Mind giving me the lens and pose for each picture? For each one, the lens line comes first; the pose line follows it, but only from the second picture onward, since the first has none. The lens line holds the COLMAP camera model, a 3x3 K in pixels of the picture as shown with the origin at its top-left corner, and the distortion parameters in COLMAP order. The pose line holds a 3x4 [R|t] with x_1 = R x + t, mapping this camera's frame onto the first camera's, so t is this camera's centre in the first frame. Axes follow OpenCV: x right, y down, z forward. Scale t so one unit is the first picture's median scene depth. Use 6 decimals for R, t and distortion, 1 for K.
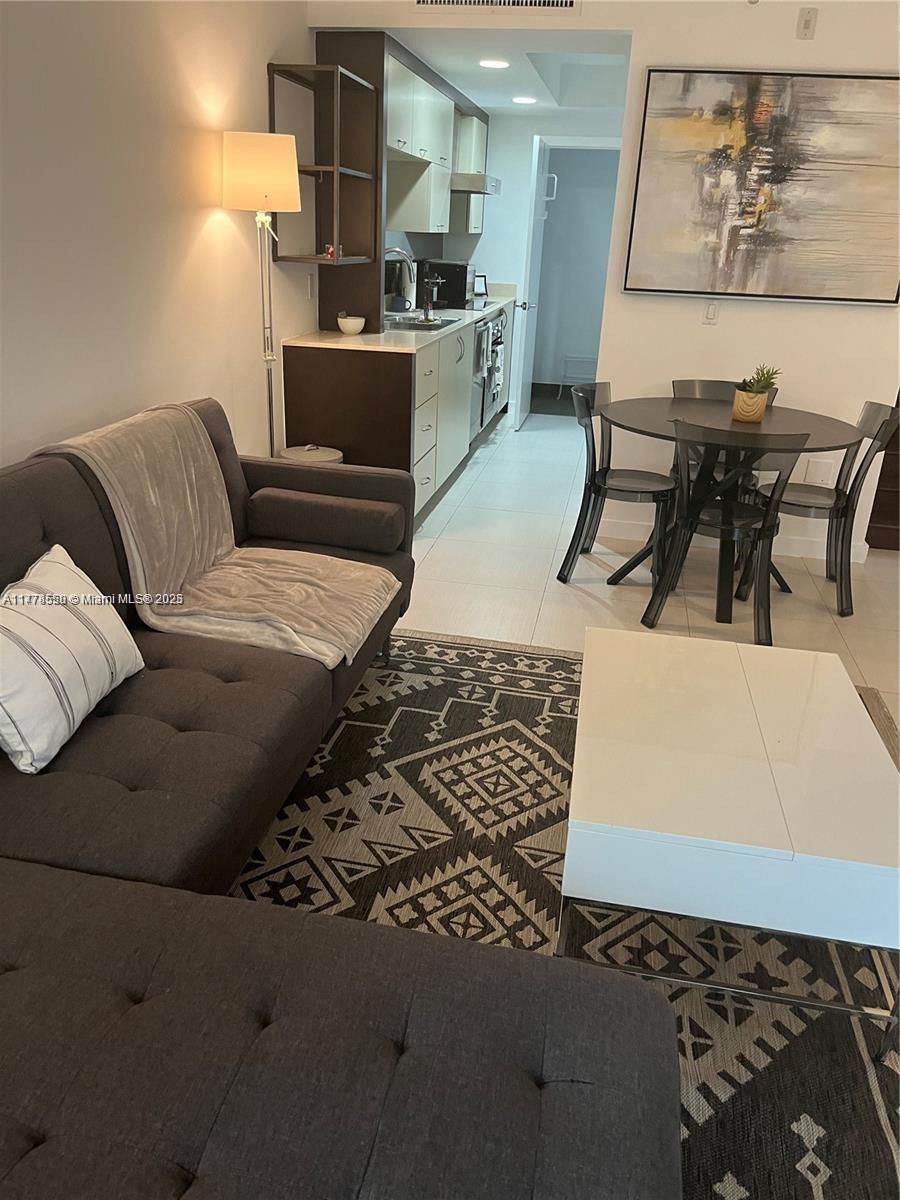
lens RADIAL K [[910.5, 0, 450.0], [0, 910.5, 600.0], [0, 0, 1]] dist [0.066797, -0.100794]
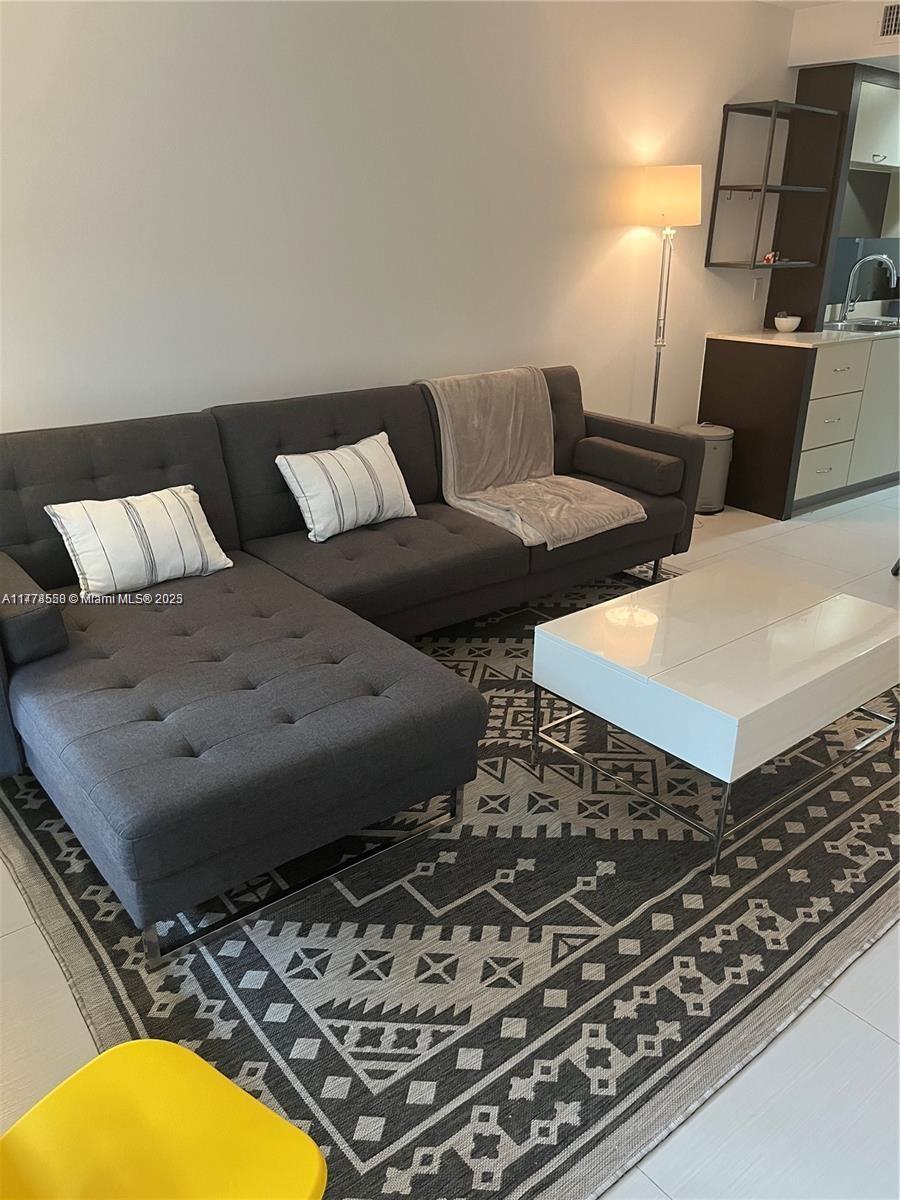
lens RADIAL K [[910.5, 0, 450.0], [0, 910.5, 600.0], [0, 0, 1]] dist [0.066797, -0.100794]
pose [[0.763854, 0.209603, -0.610404, 0.545802], [-0.219996, 0.973712, 0.059057, 0.082626], [0.606736, 0.089175, 0.789885, -0.161562]]
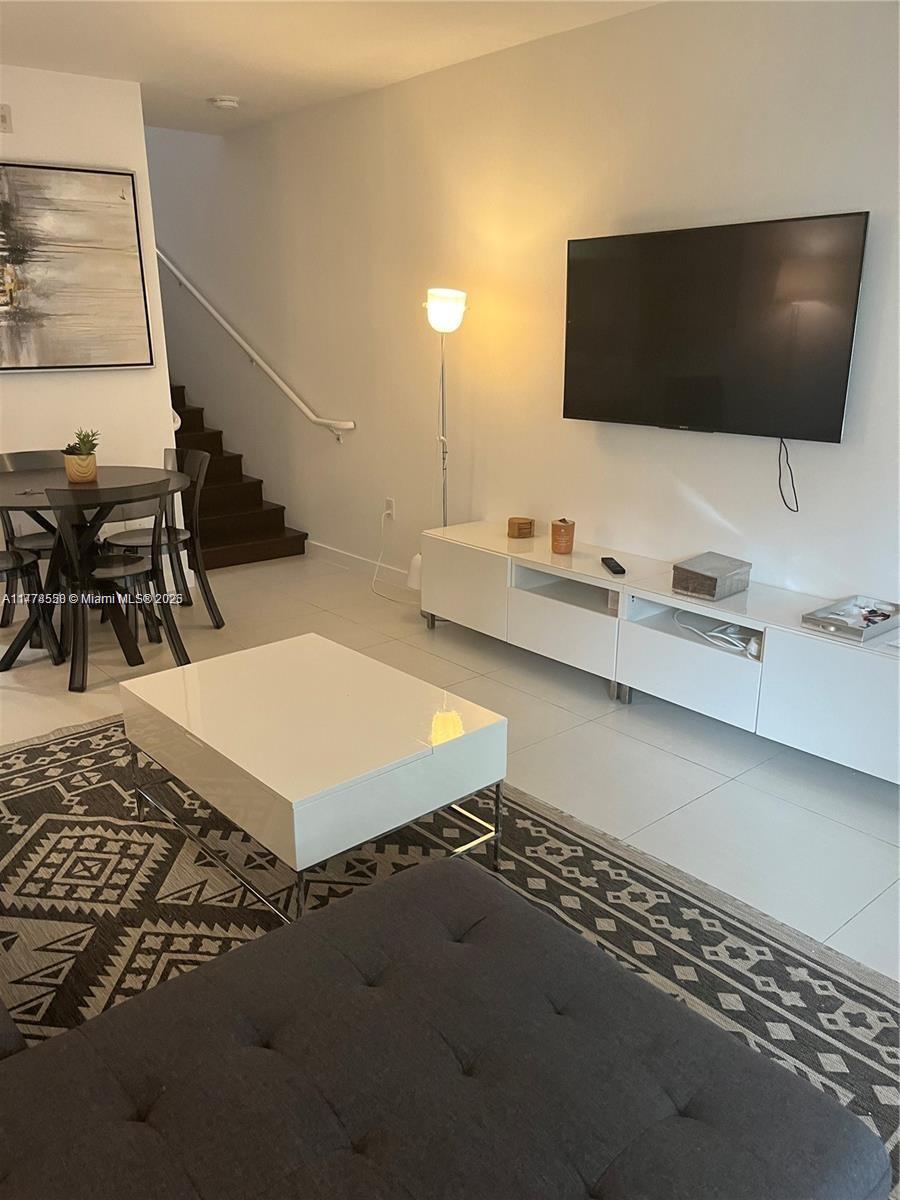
lens RADIAL K [[904.0, 0, 450.0], [0, 904.0, 600.0], [0, 0, 1]] dist [0.070776, -0.088914]
pose [[0.619762, -0.275029, 0.735020, -0.310613], [0.324582, 0.942553, 0.078999, -0.016721], [-0.714522, 0.189614, 0.673428, 0.016535]]
